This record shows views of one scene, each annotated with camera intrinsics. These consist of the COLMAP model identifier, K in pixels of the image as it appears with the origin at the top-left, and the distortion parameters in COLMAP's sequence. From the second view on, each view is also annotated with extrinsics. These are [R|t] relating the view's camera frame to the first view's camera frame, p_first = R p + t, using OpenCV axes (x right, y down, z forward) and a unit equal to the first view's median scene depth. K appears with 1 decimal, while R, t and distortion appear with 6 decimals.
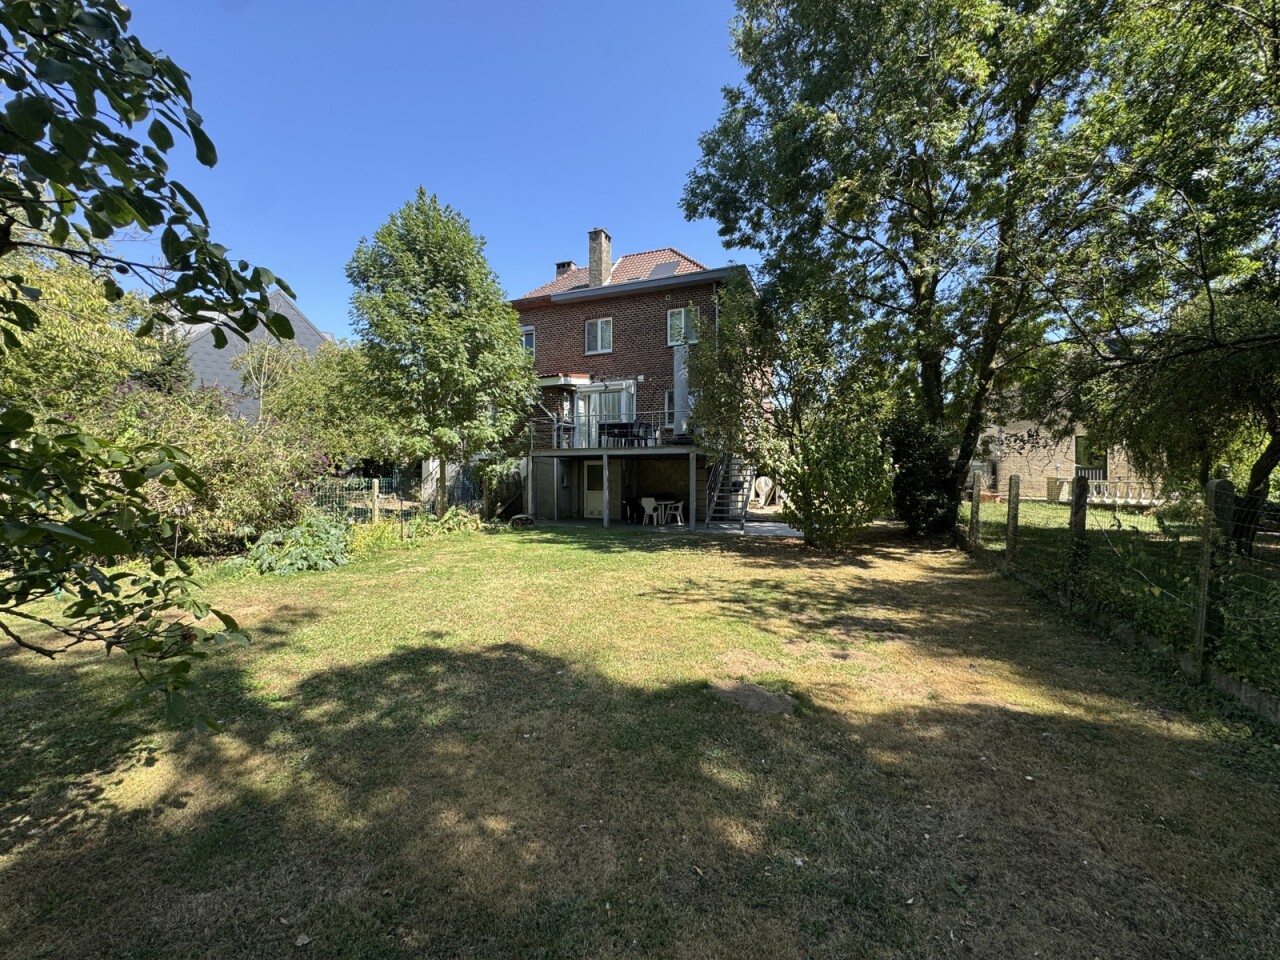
lens RADIAL K [[510.3, 0, 642.9], [0, 510.3, 479.4], [0, 0, 1]] dist [-0.003493, 0.000442]
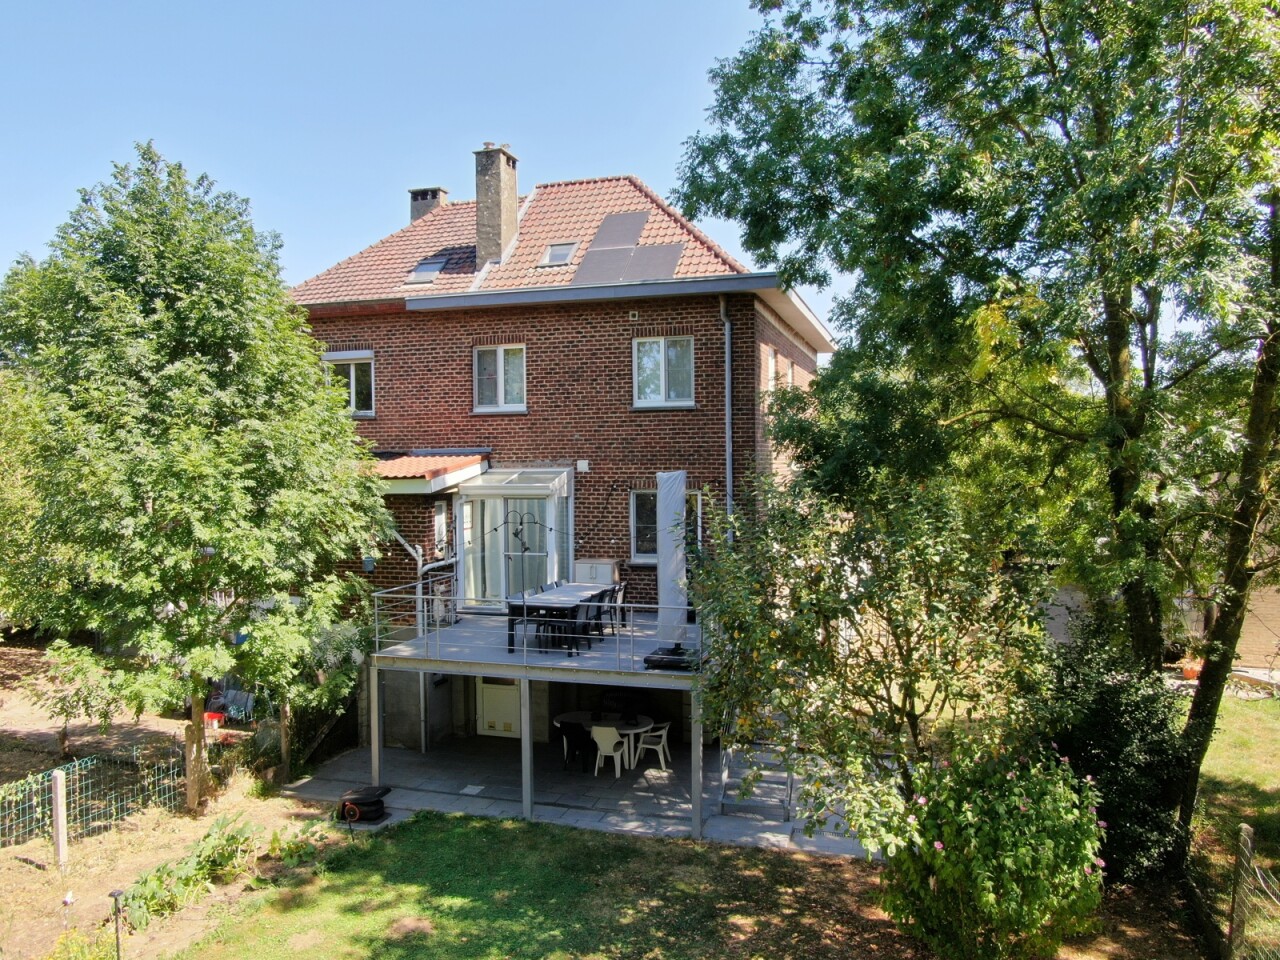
lens RADIAL K [[898.6, 0, 641.1], [0, 898.6, 480.4], [0, 0, 1]] dist [-0.025619, 0.008336]
pose [[0.994938, -0.004229, 0.100398, -0.042851], [0.001850, 0.999716, 0.023776, -0.236861], [-0.100470, -0.023470, 0.994663, 0.079737]]
